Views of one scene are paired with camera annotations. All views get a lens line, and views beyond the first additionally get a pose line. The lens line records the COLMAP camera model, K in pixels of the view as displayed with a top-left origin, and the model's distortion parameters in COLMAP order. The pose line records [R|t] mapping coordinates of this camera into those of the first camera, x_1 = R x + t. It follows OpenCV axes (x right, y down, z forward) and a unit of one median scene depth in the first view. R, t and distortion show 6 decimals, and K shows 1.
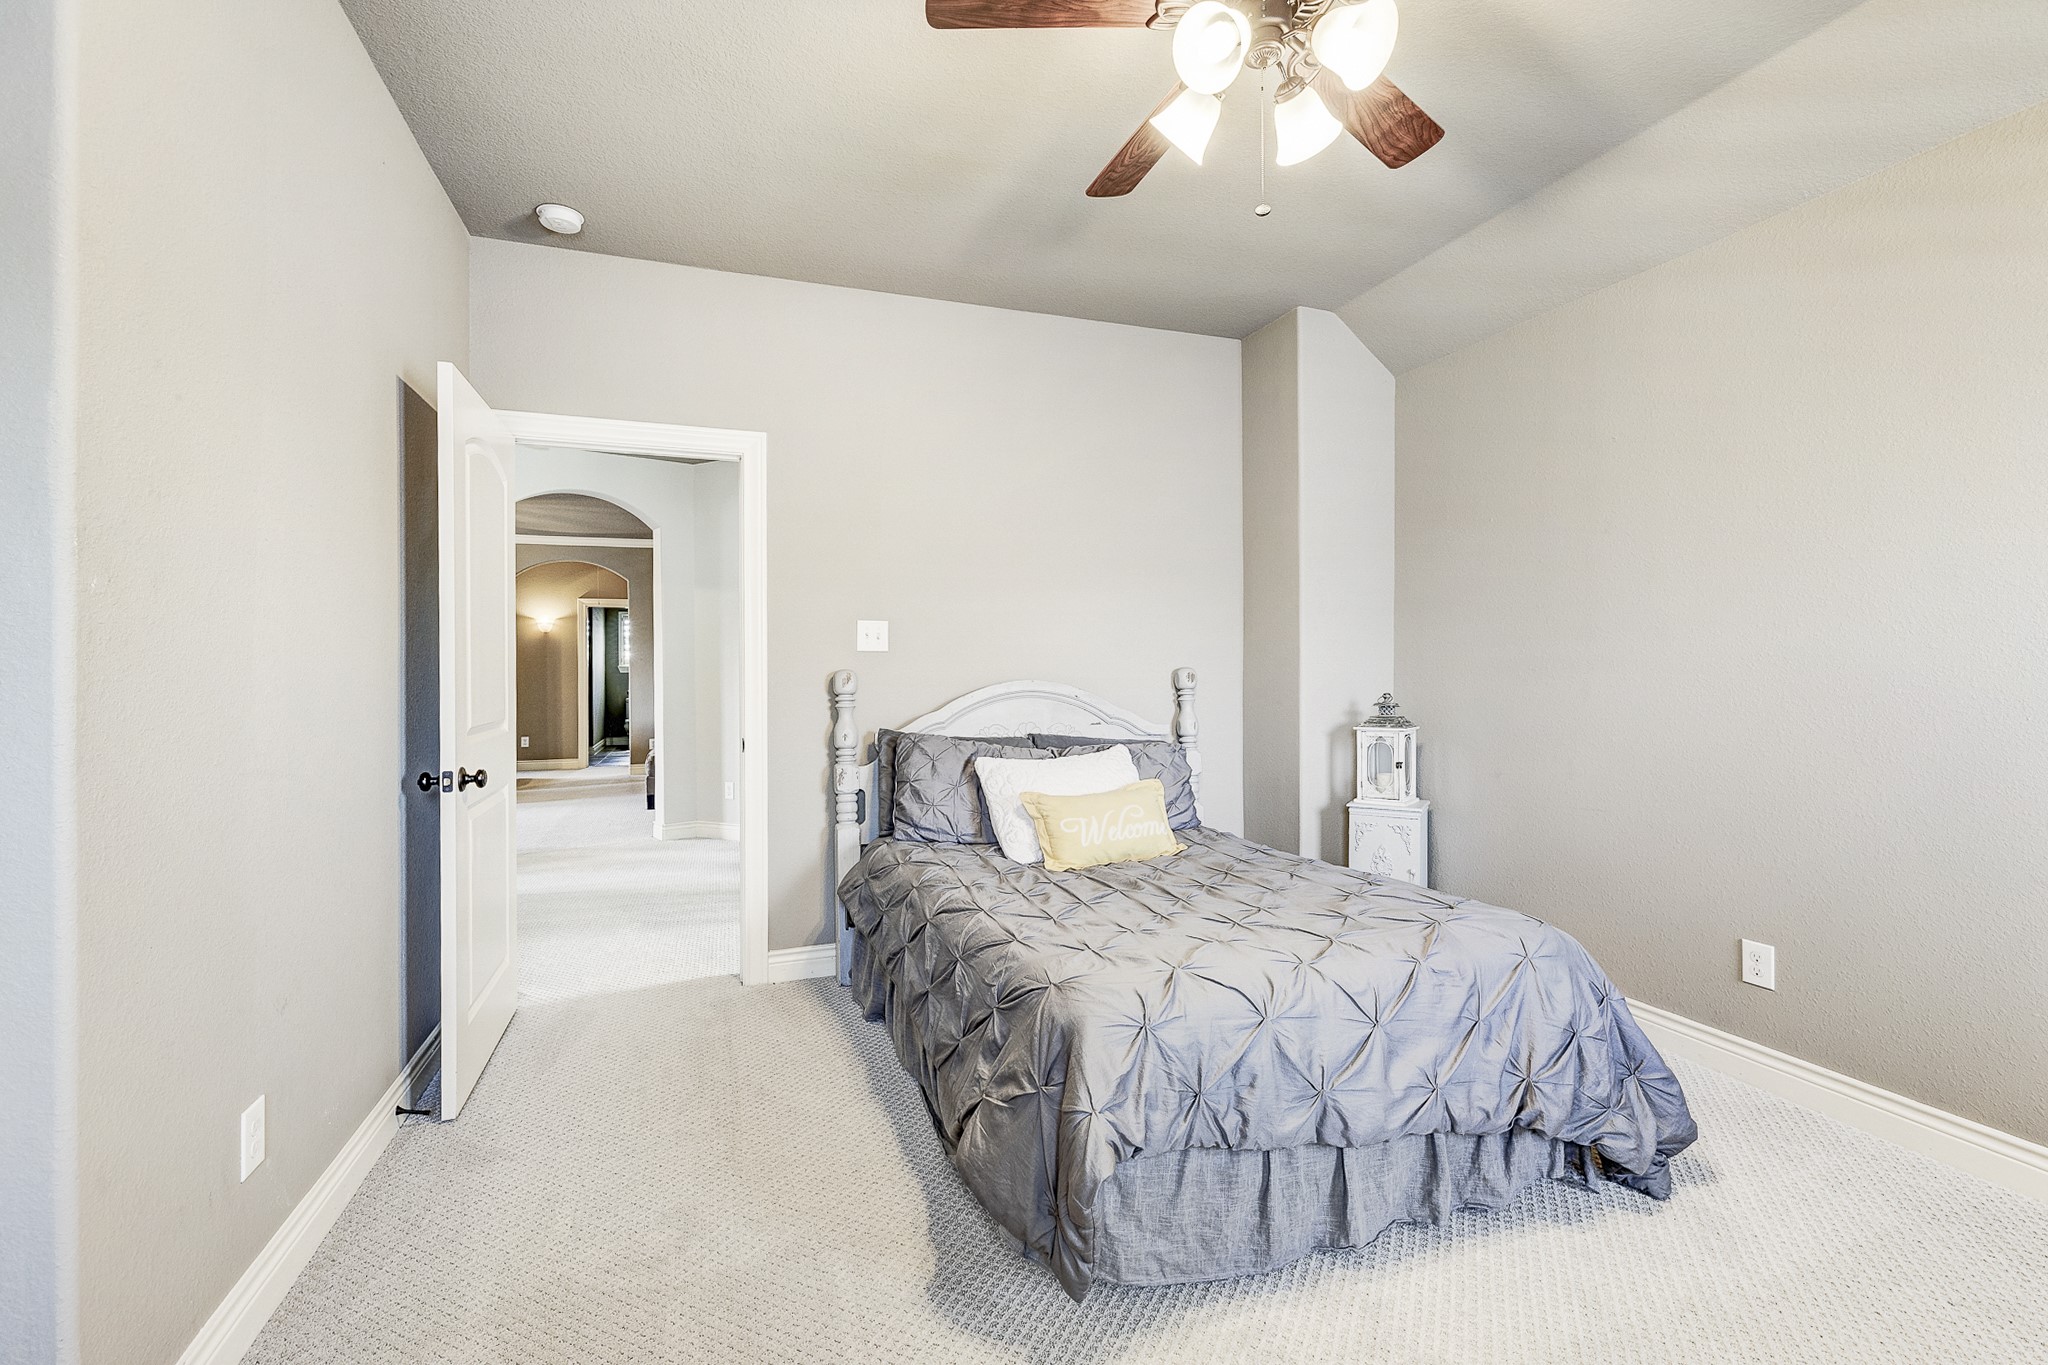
lens RADIAL K [[863.5, 0, 1023.3], [0, 863.5, 664.1], [0, 0, 1]] dist [-0.001510, 0.000244]
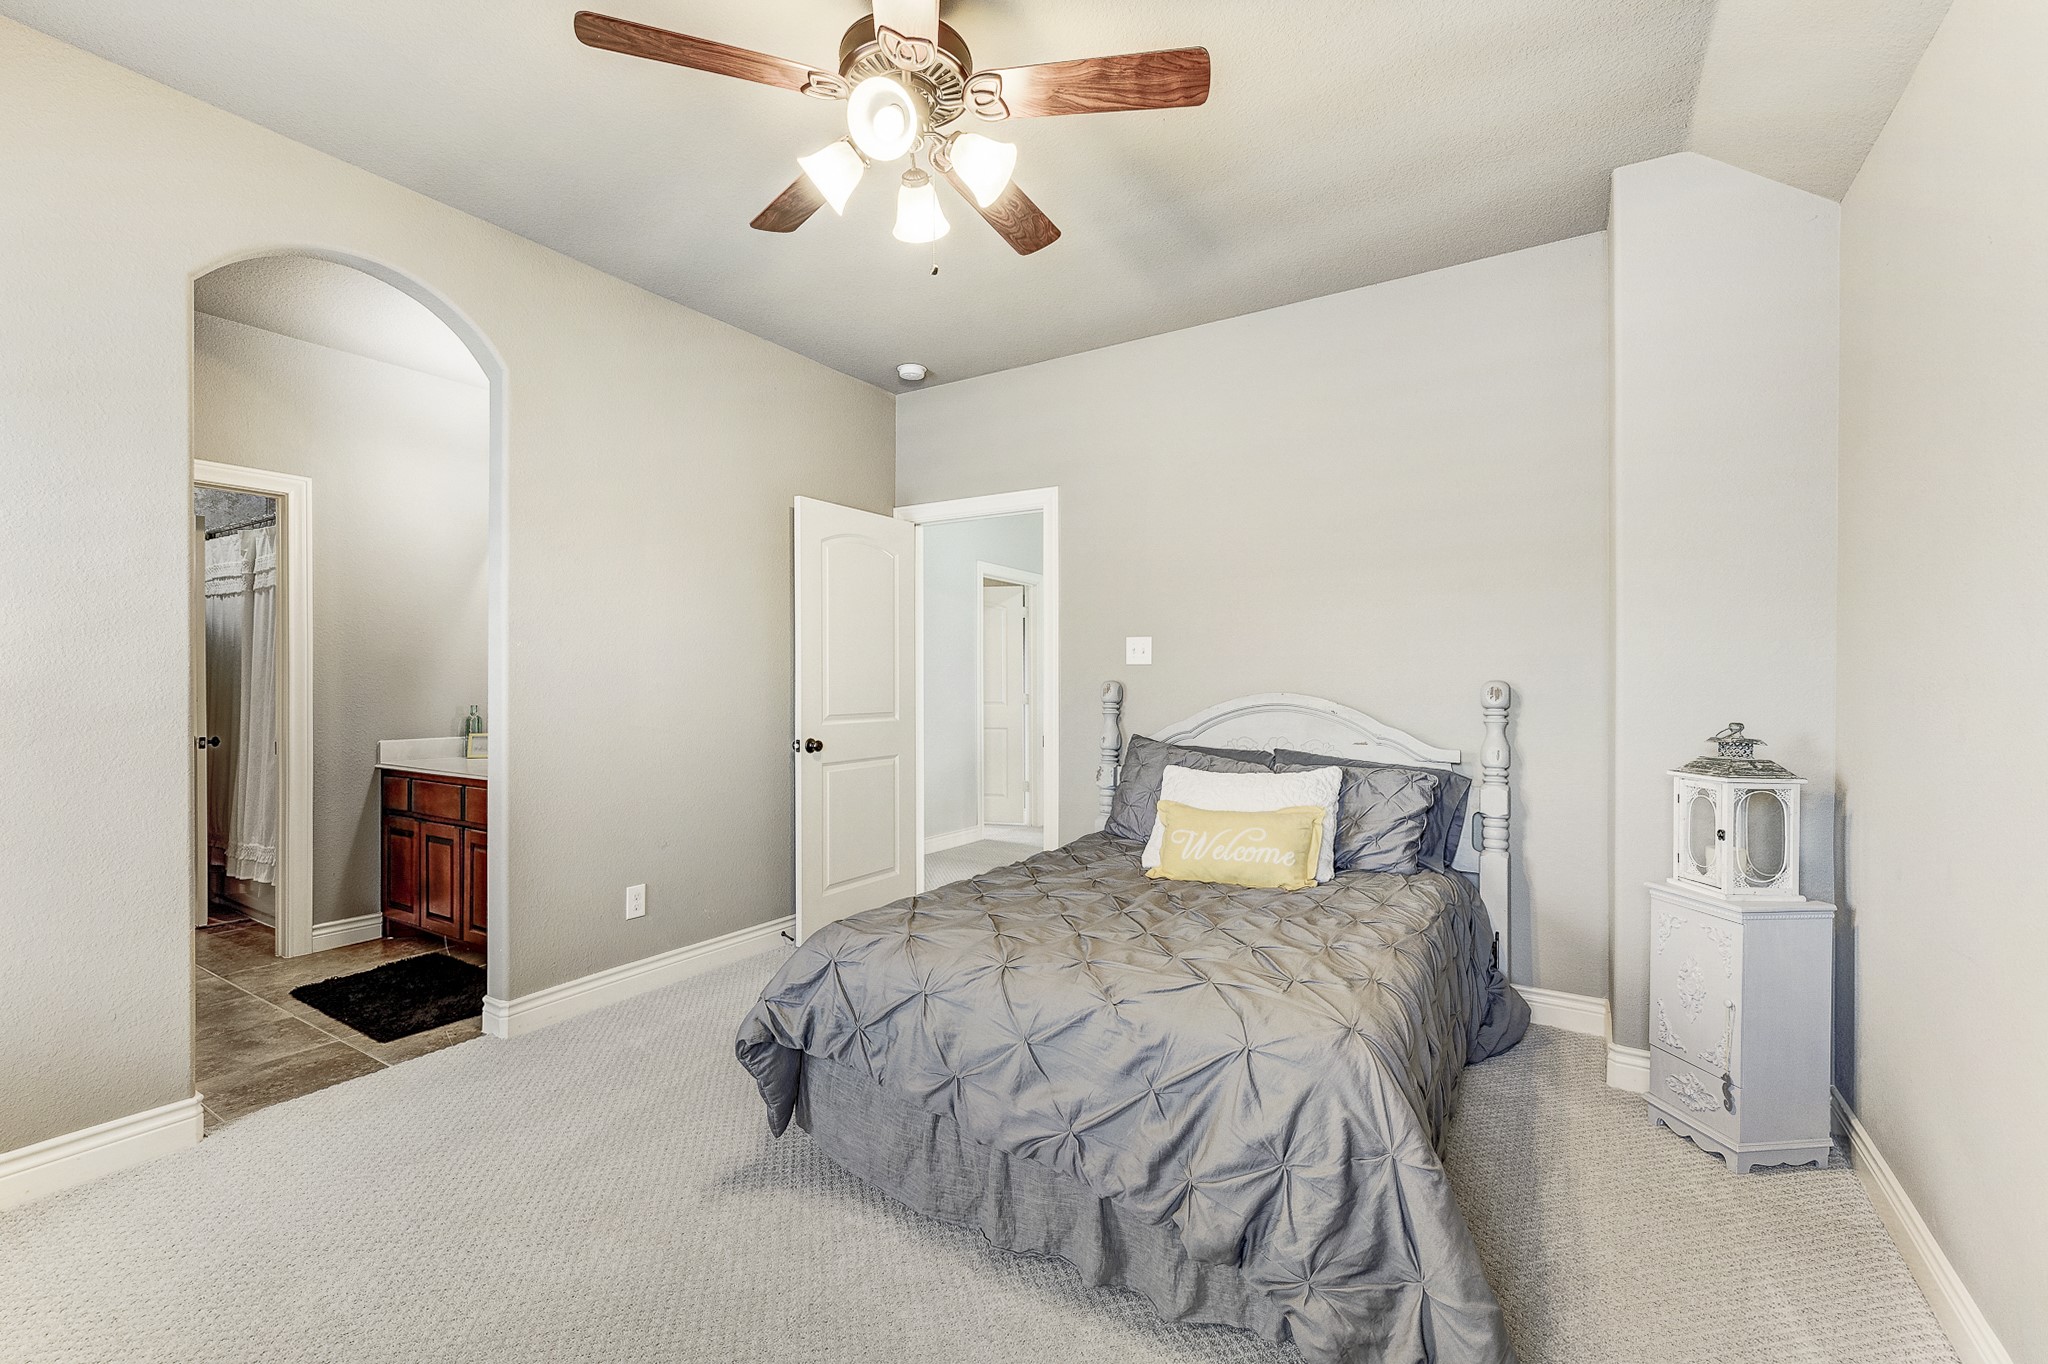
lens RADIAL K [[860.7, 0, 1026.7], [0, 860.7, 684.0], [0, 0, 1]] dist [-0.000630, -0.000178]
pose [[0.623941, 0.008343, -0.781427, 0.626590], [0.000946, 0.999934, 0.011431, -0.002463], [0.781471, -0.007871, 0.623892, 0.204647]]
